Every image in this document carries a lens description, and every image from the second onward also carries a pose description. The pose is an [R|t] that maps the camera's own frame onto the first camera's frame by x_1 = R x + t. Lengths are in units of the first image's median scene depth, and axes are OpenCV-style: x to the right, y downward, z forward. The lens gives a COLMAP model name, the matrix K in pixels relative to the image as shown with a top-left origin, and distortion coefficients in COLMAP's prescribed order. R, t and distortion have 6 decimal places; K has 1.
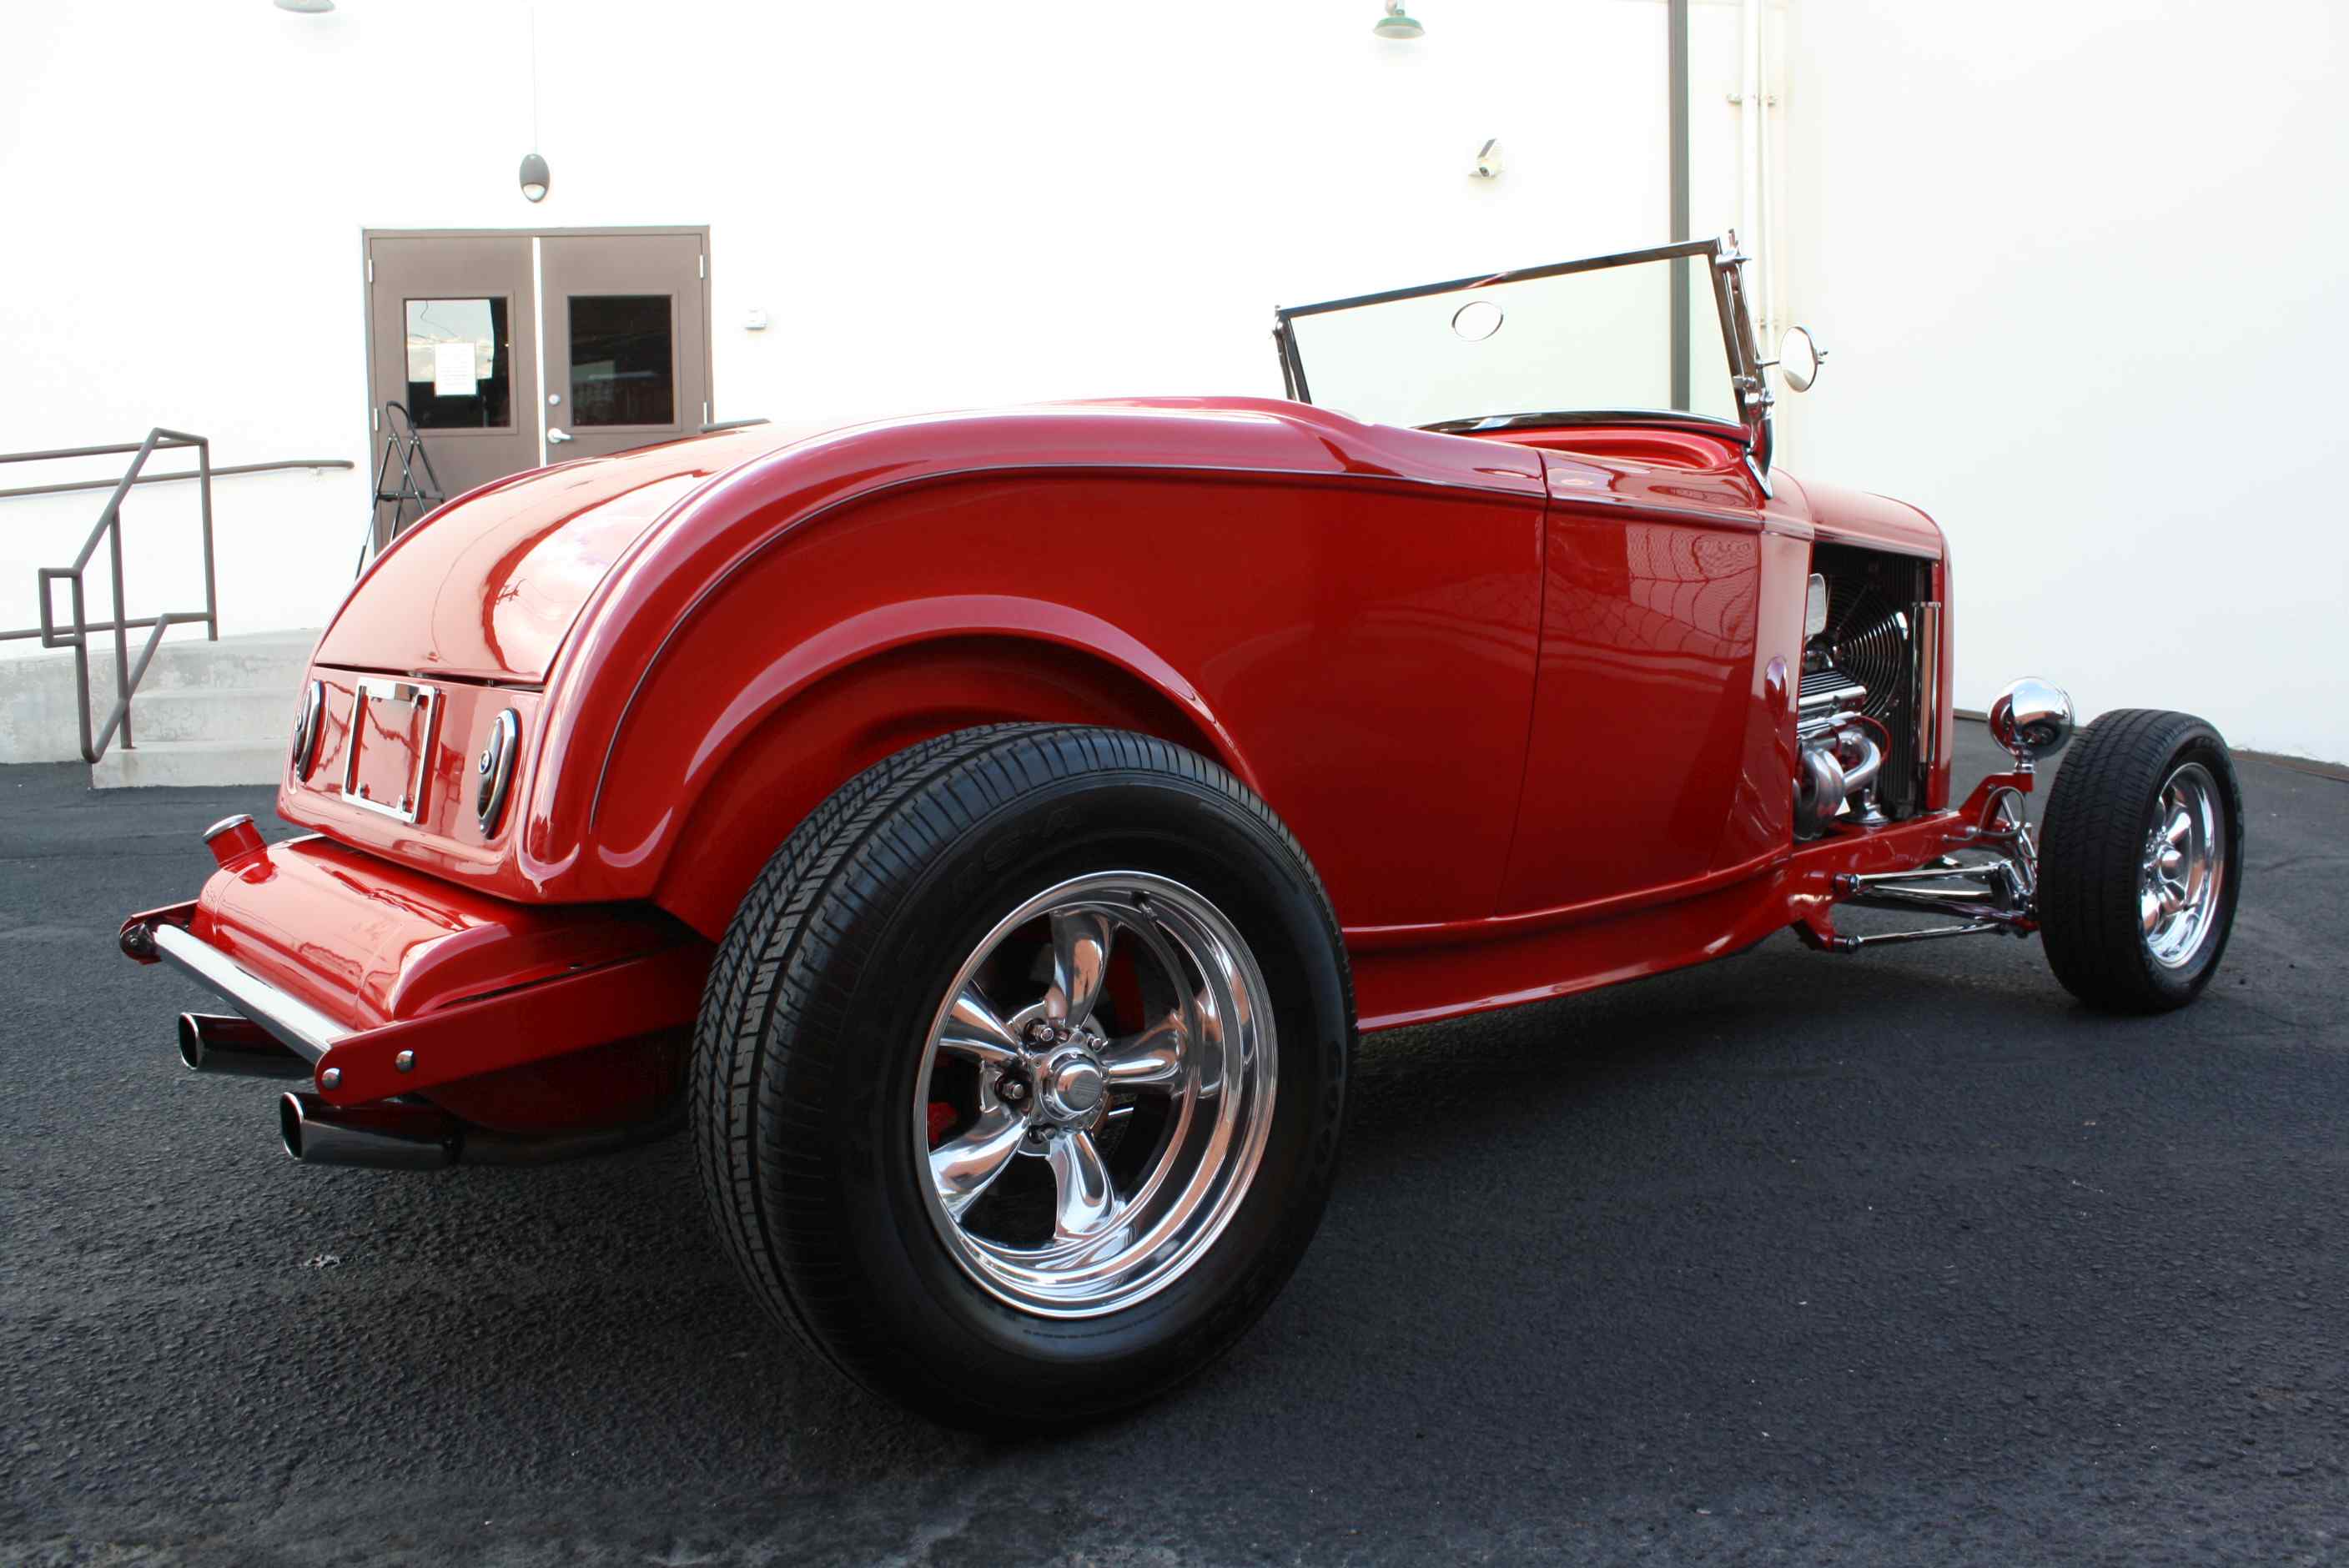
lens RADIAL K [[2069.5, 0, 1198.6], [0, 2069.5, 790.2], [0, 0, 1]] dist [-0.153799, 0.140490]
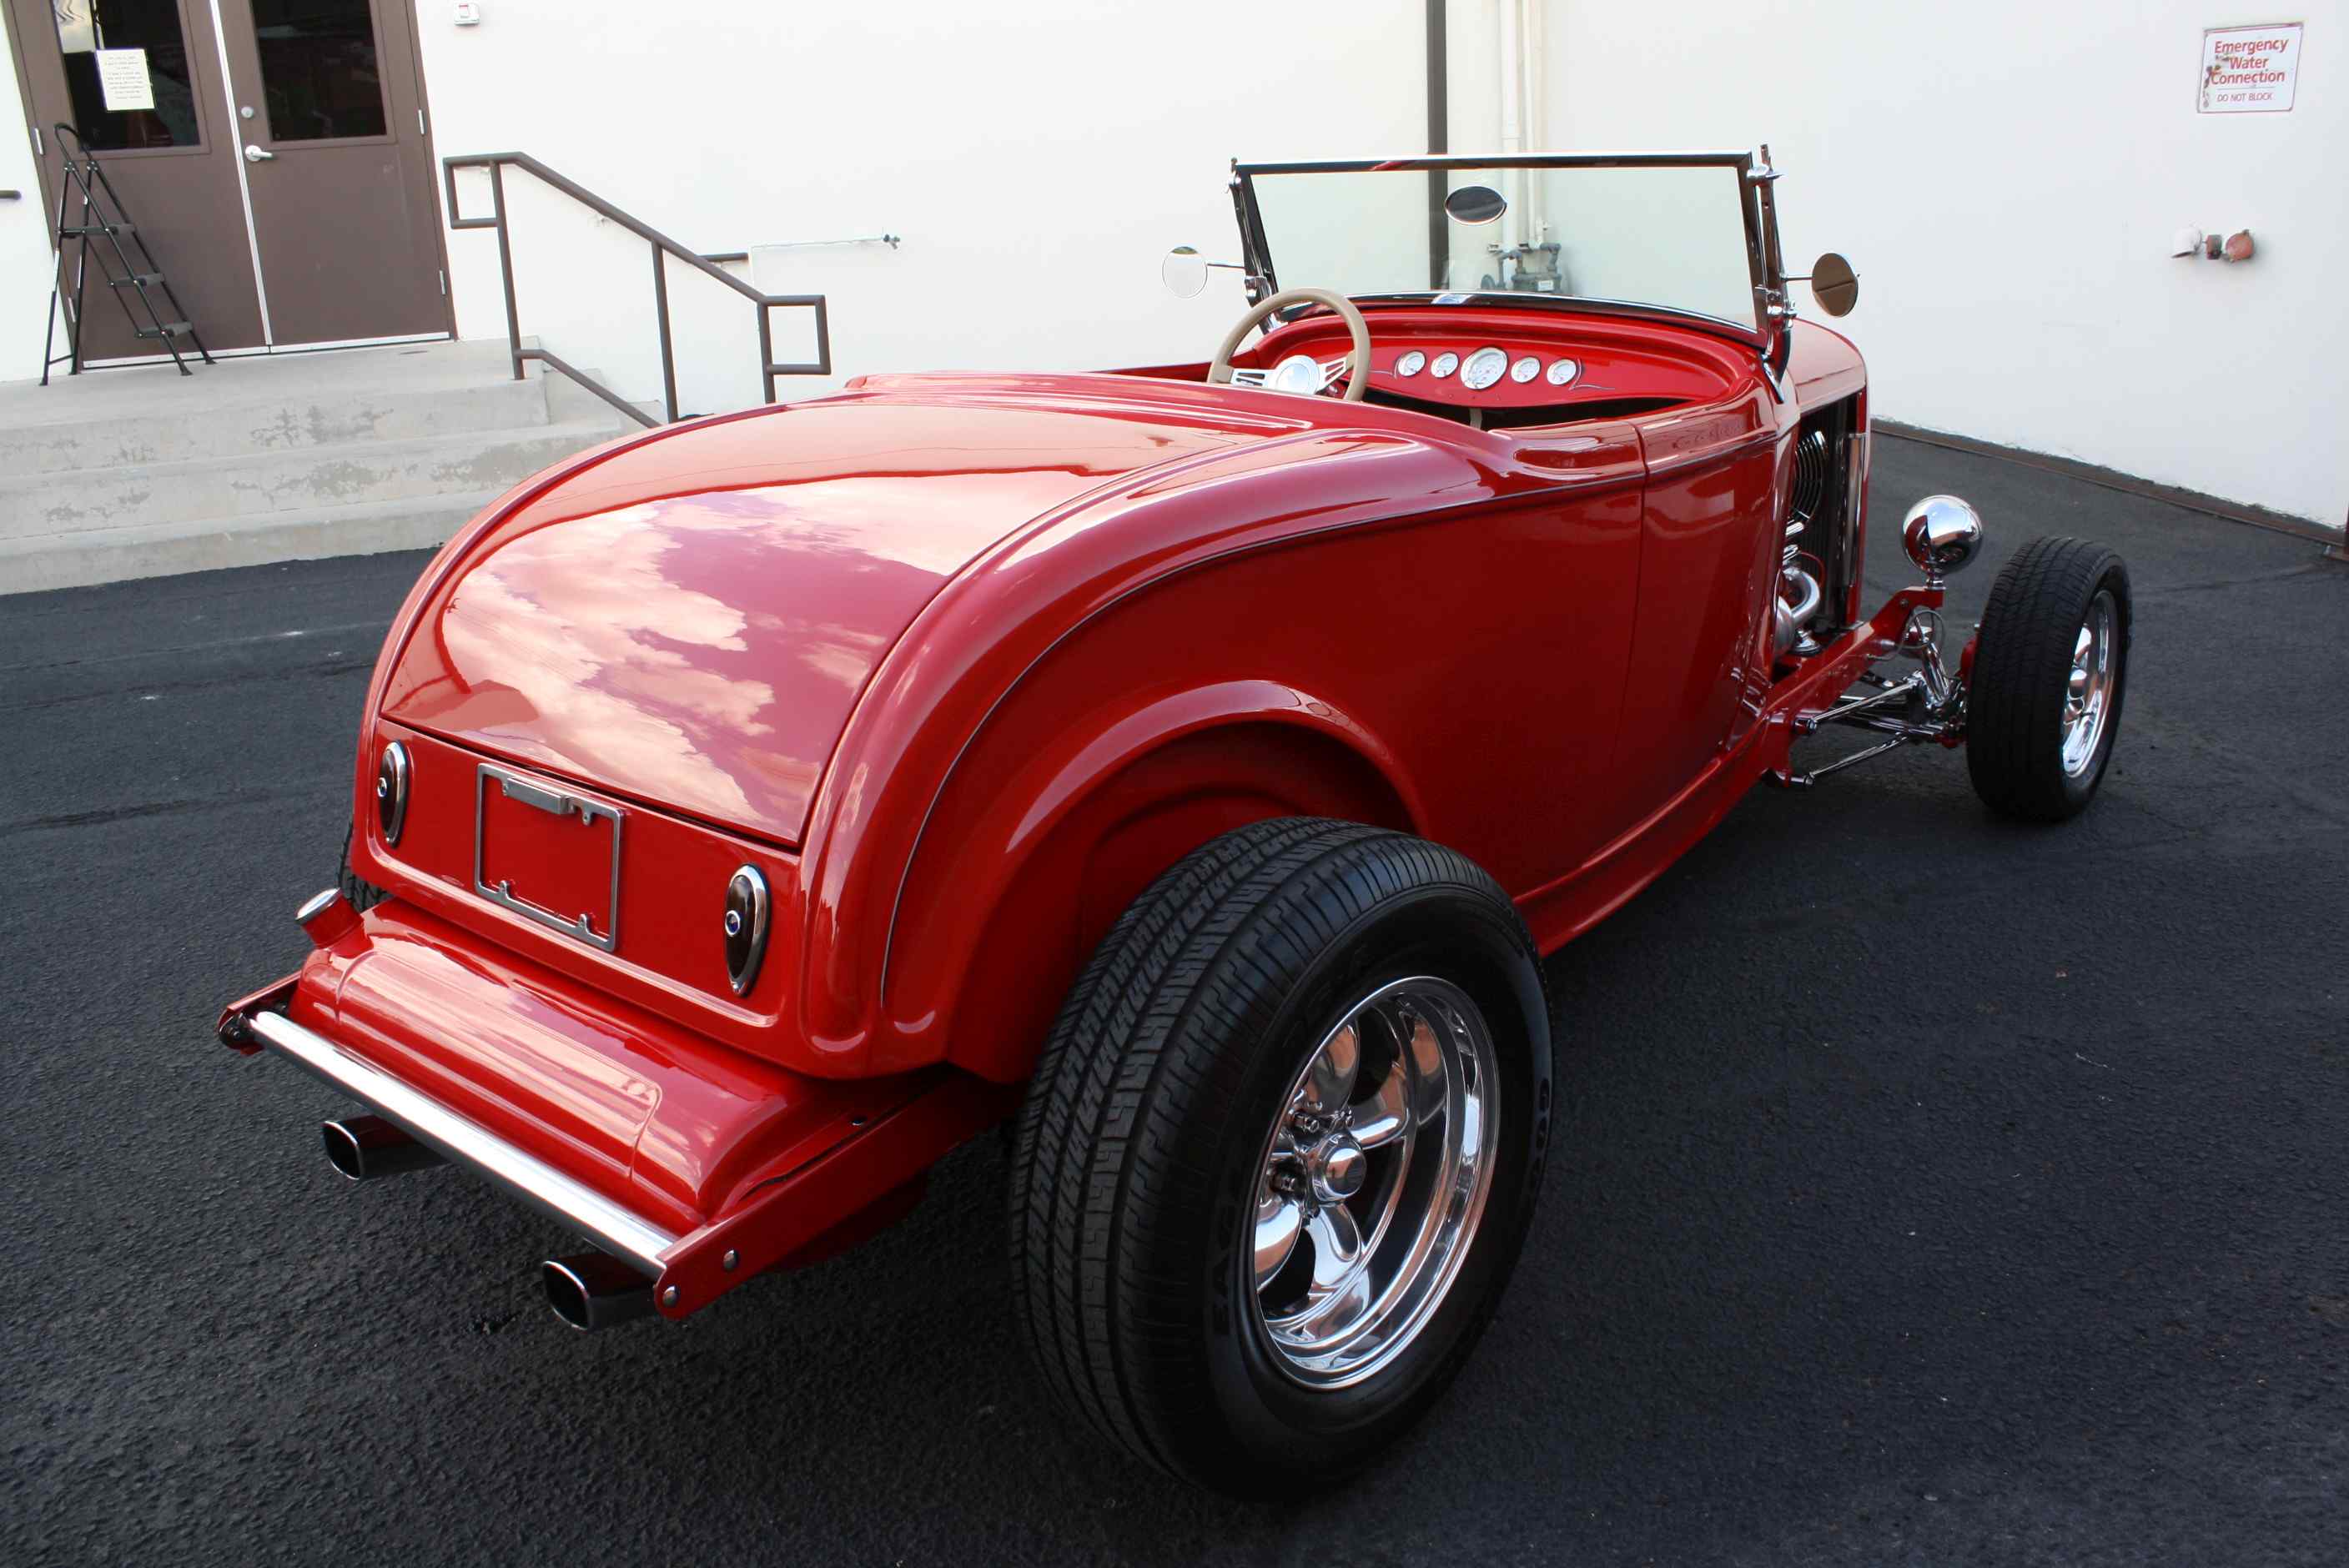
lens RADIAL K [[2069.5, 0, 1198.6], [0, 2069.5, 790.2], [0, 0, 1]] dist [-0.153799, 0.140490]
pose [[0.983668, -0.076809, 0.162781, -0.201133], [0.042007, 0.977368, 0.207334, -0.186796], [-0.175022, -0.197110, 0.964632, 0.025780]]
